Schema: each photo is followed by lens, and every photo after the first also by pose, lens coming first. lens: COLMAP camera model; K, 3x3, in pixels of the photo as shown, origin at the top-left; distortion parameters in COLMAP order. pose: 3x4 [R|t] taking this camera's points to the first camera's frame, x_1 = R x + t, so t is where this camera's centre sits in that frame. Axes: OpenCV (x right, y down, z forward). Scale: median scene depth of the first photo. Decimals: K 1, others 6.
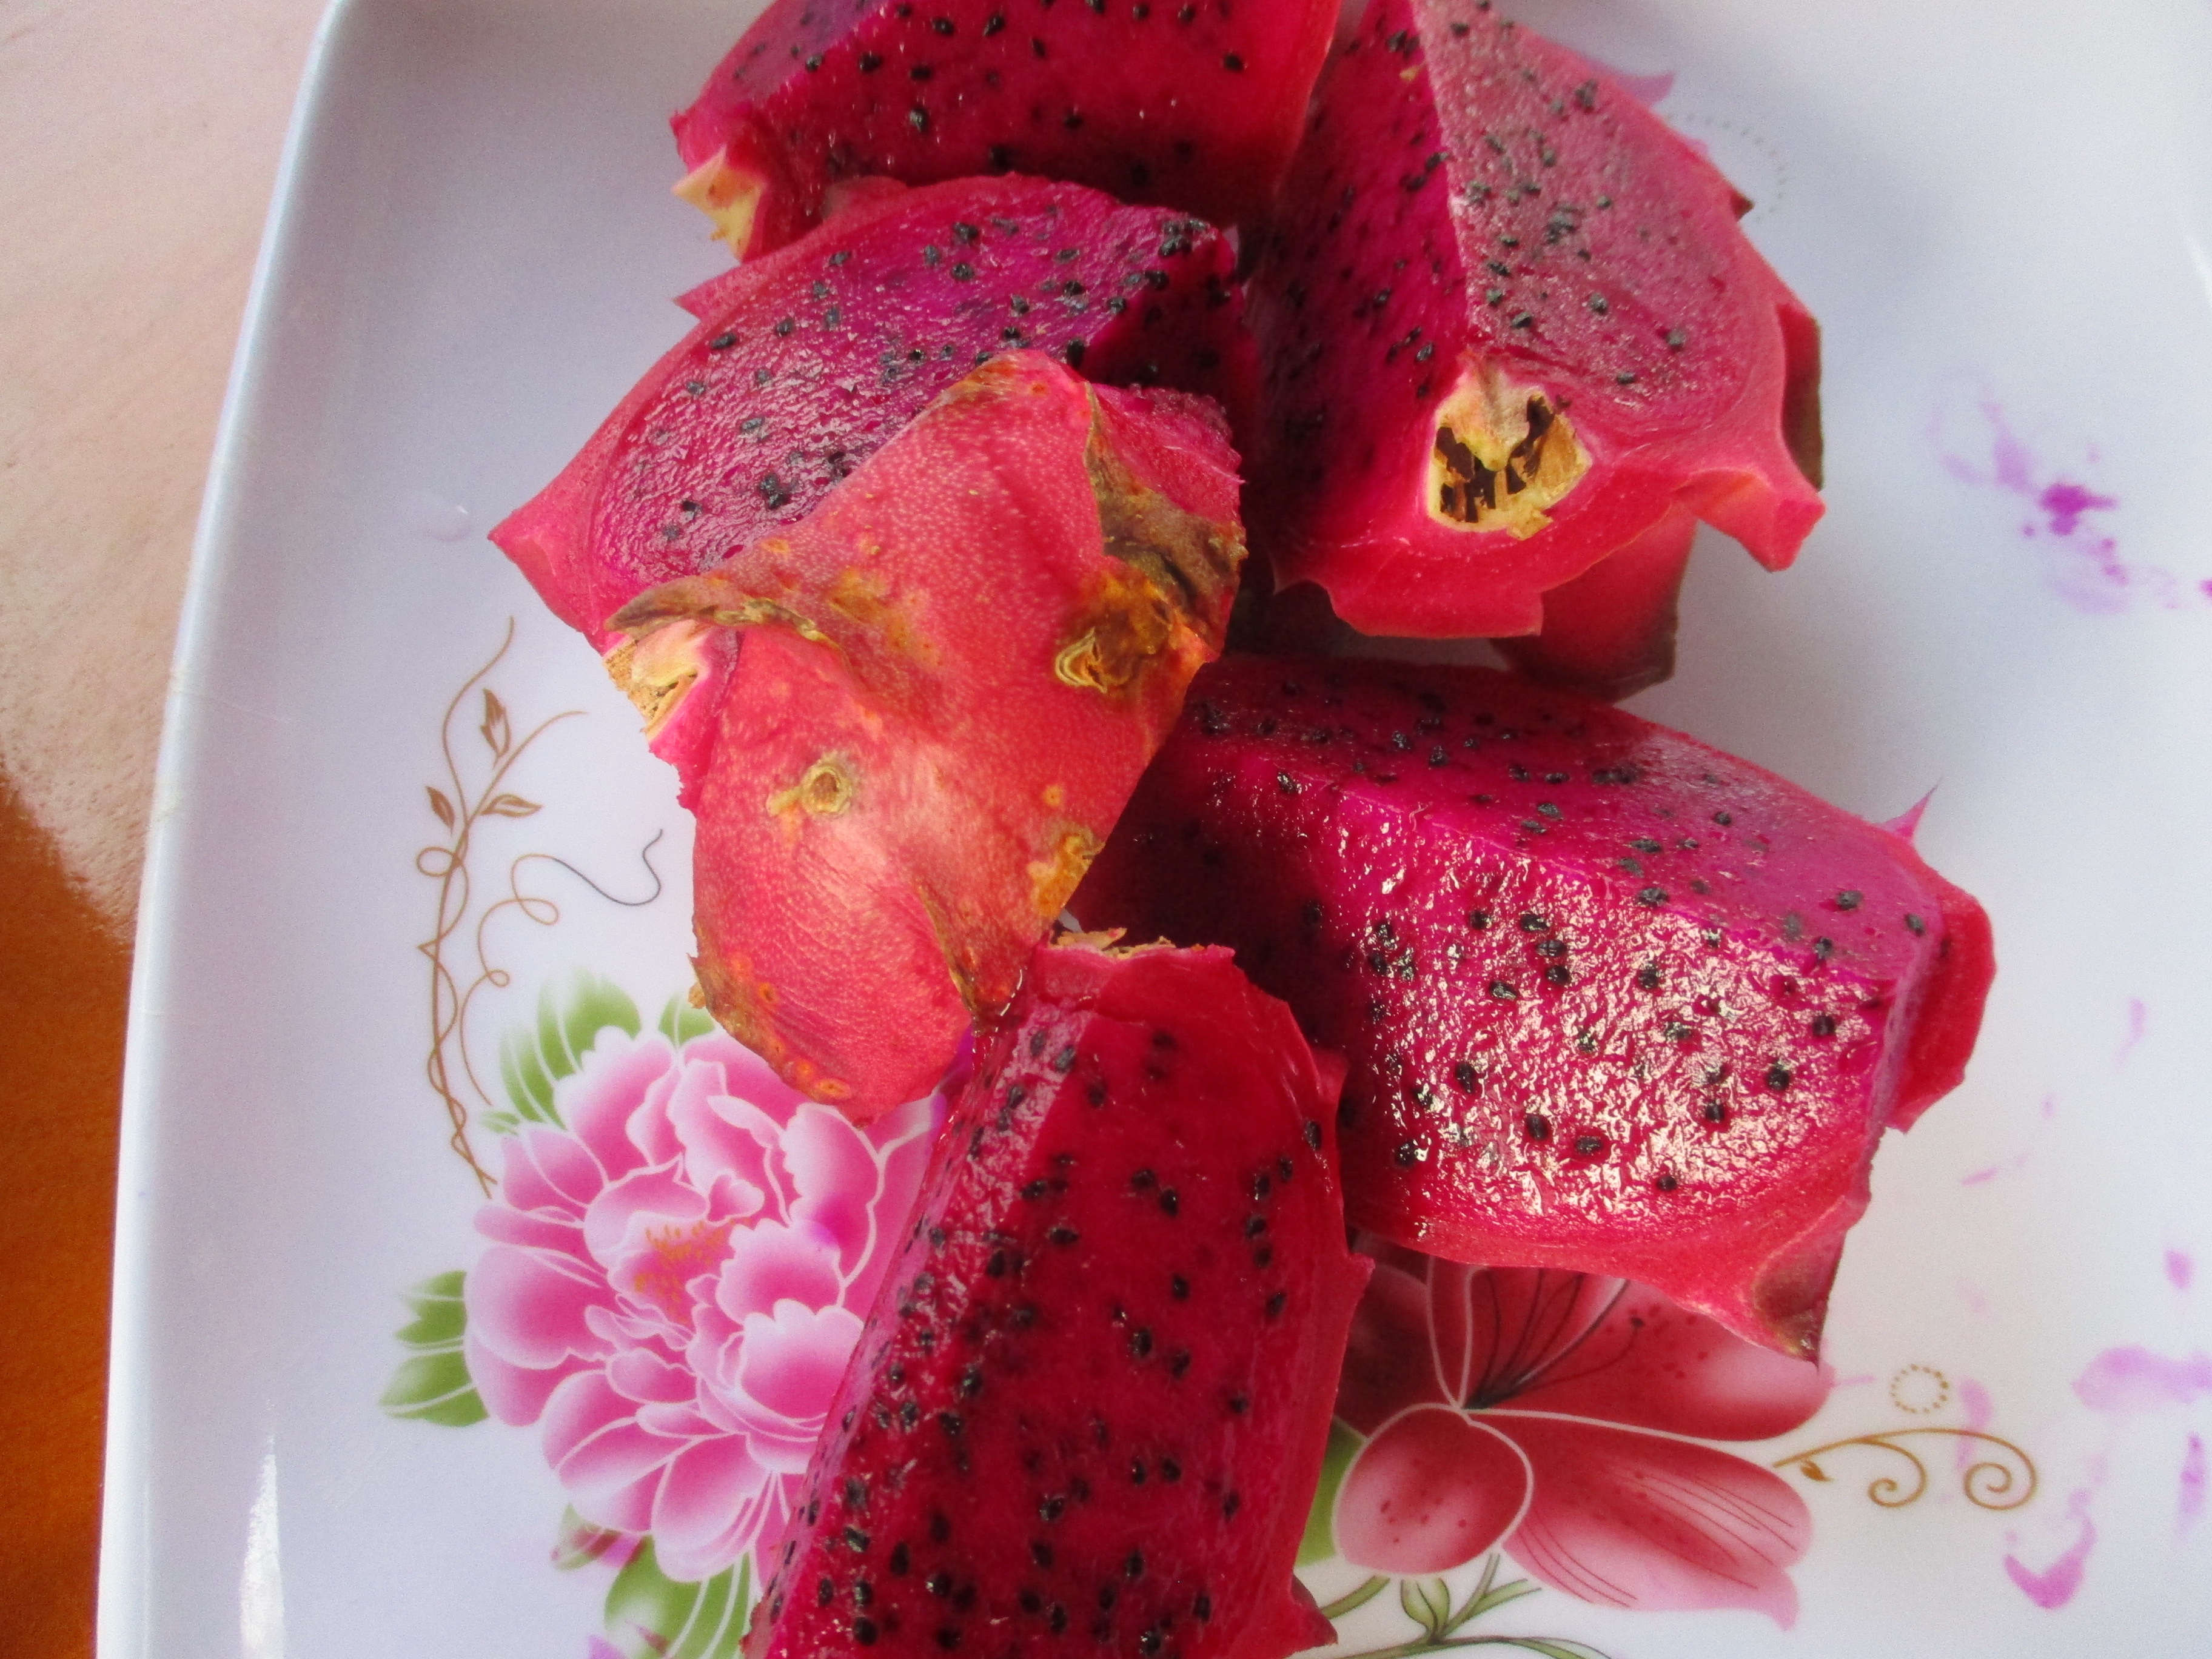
lens RADIAL K [[1775.2, 0, 1089.9], [0, 1775.2, 831.0], [0, 0, 1]] dist [-0.051679, 0.035687]
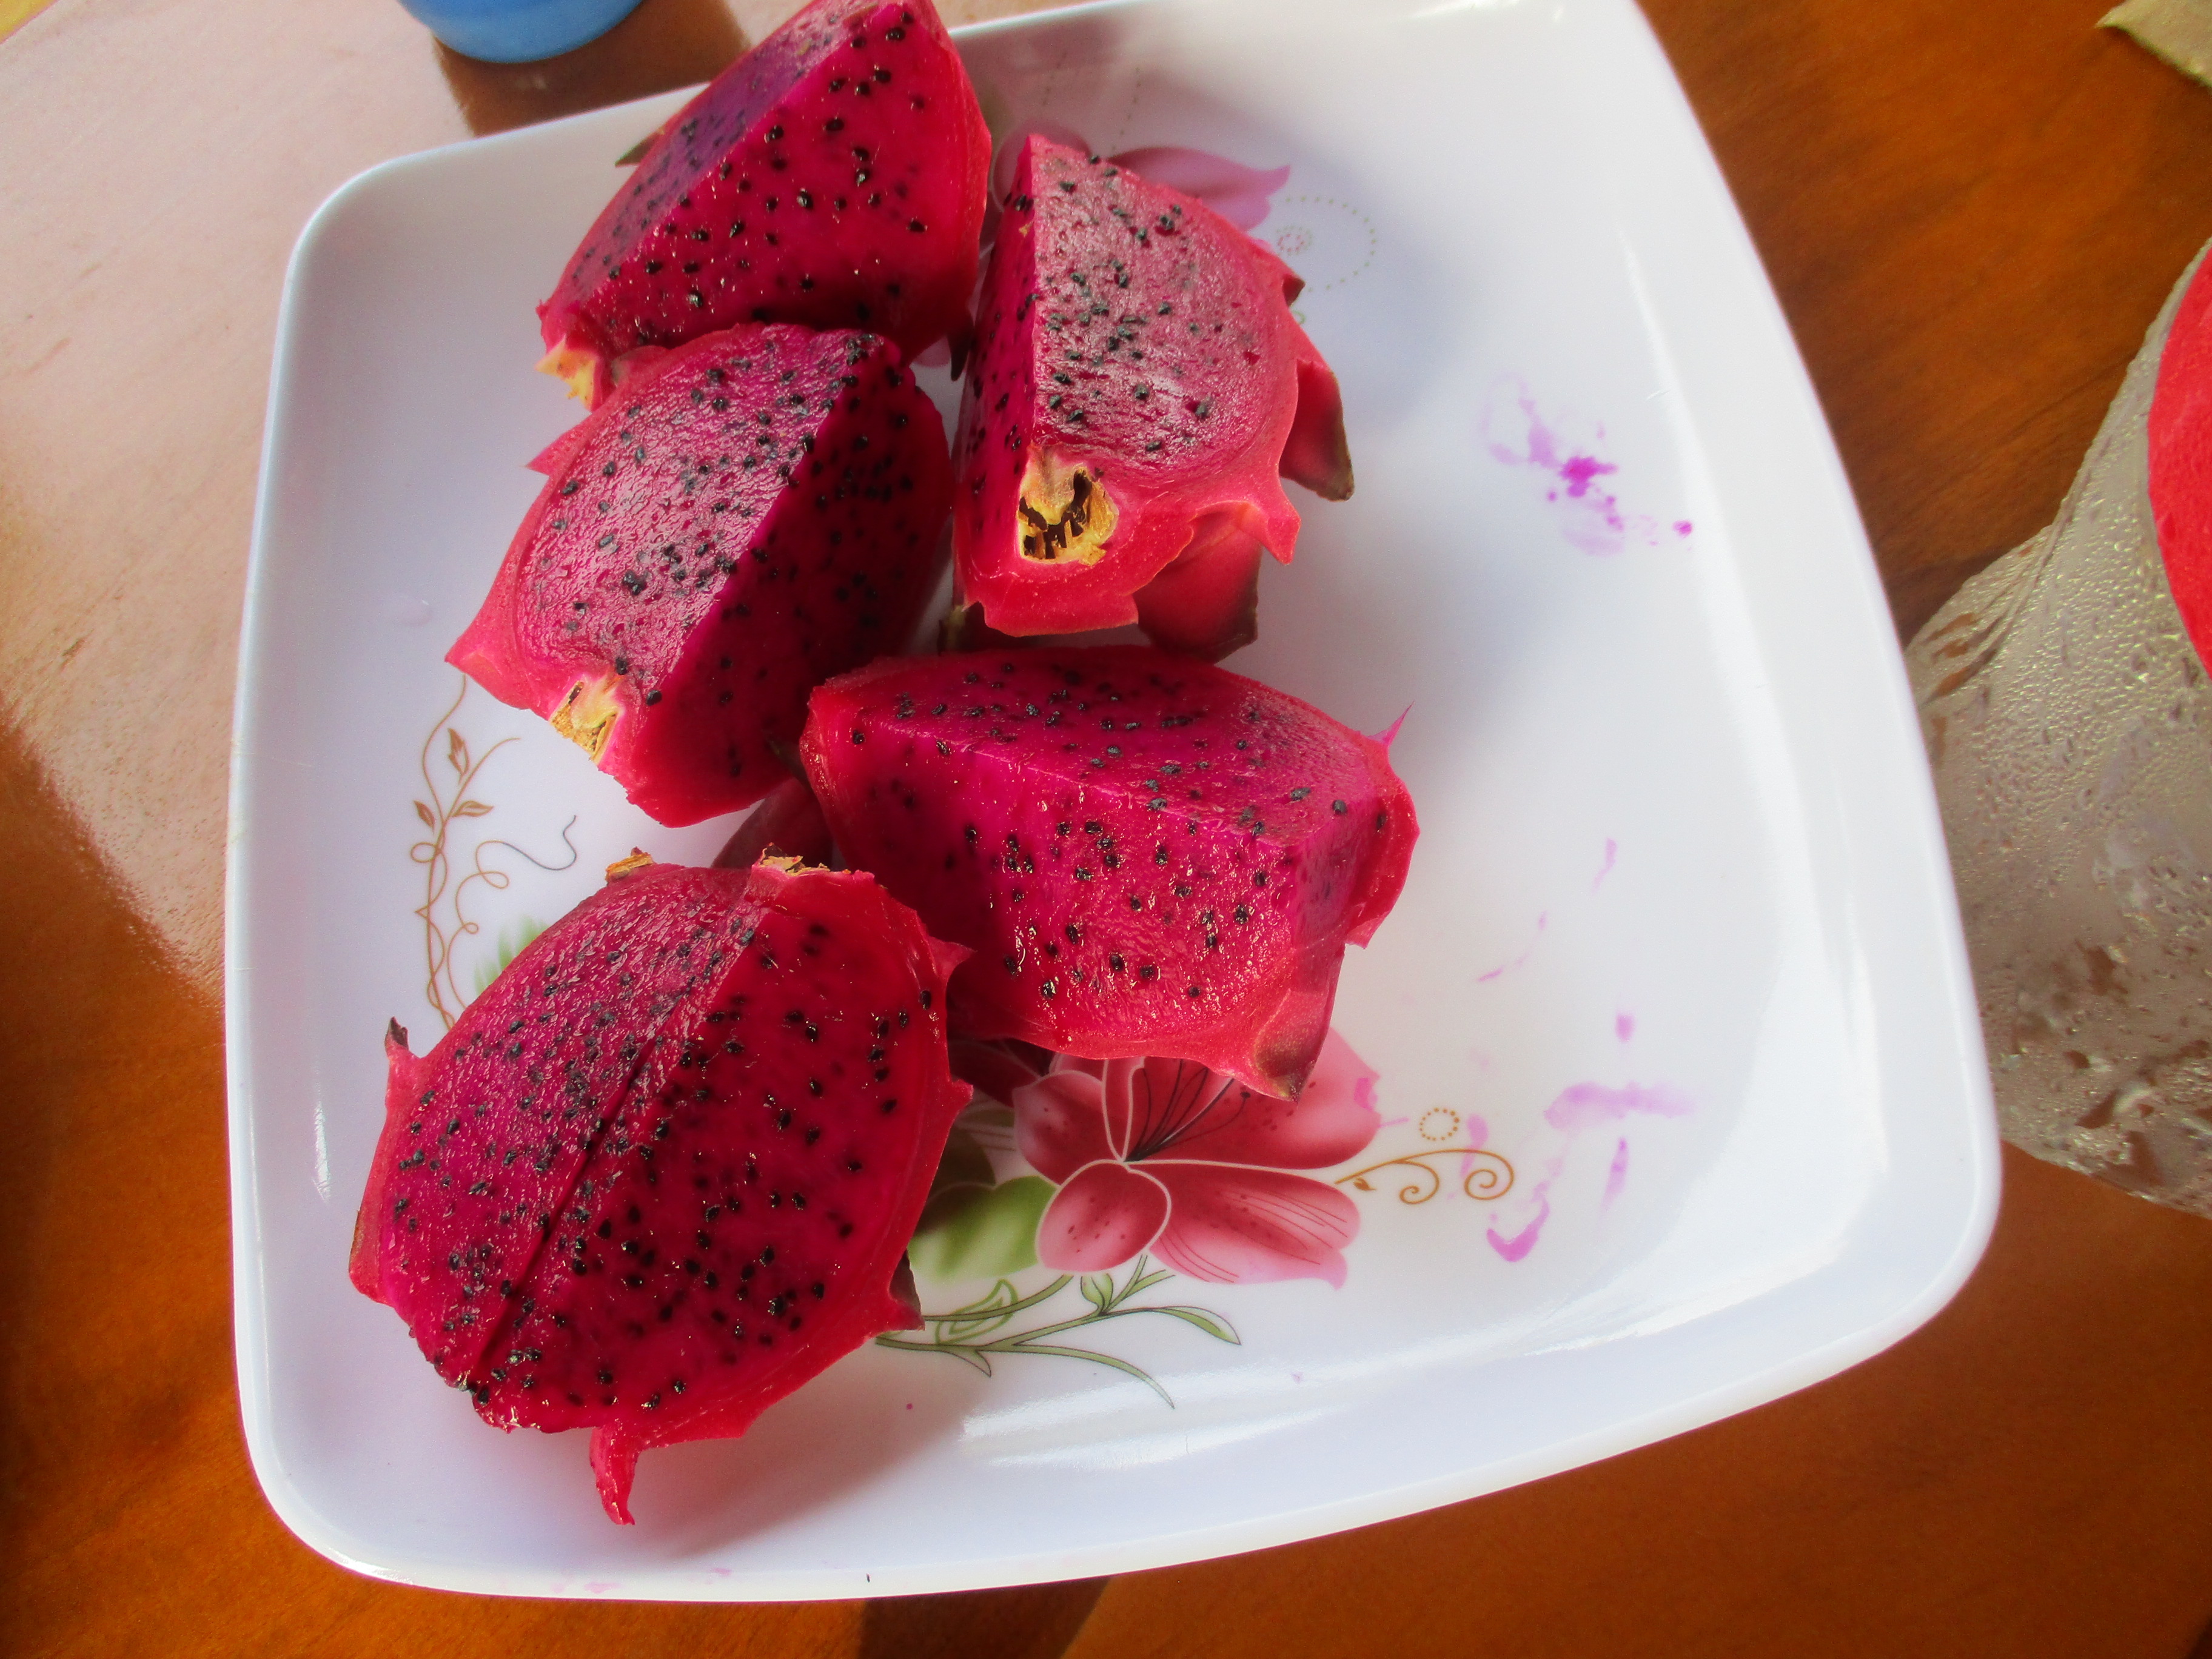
lens RADIAL K [[1775.2, 0, 1118.2], [0, 1775.2, 820.3], [0, 0, 1]] dist [-0.051679, 0.035687]
pose [[0.992880, -0.093415, -0.073915, 0.334797], [0.095918, 0.994904, 0.031068, 0.001059], [0.070636, -0.037937, 0.996780, -0.441766]]
